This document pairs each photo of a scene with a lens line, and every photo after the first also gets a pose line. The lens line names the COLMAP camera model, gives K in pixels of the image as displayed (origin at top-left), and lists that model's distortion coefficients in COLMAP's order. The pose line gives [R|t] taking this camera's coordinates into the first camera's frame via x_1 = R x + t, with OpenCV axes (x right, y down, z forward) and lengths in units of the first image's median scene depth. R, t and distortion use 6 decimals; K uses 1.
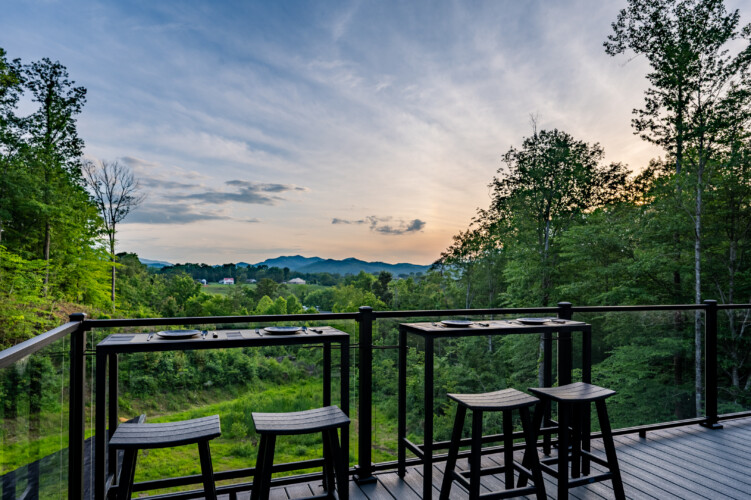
lens RADIAL K [[487.2, 0, 375.5], [0, 487.2, 250.0], [0, 0, 1]] dist [-0.003826, -0.000984]
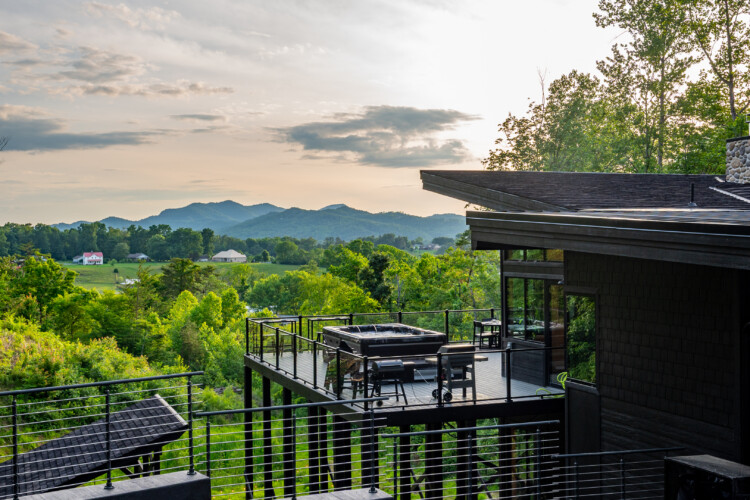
lens RADIAL K [[1007.1, 0, 375.0], [0, 1007.1, 250.0], [0, 0, 1]] dist [0.003027, 0.017454]
pose [[0.999789, -0.015287, -0.013742, 0.019942], [0.016109, 0.997956, 0.061837, -0.025657], [0.012769, -0.062045, 0.997992, -0.200315]]
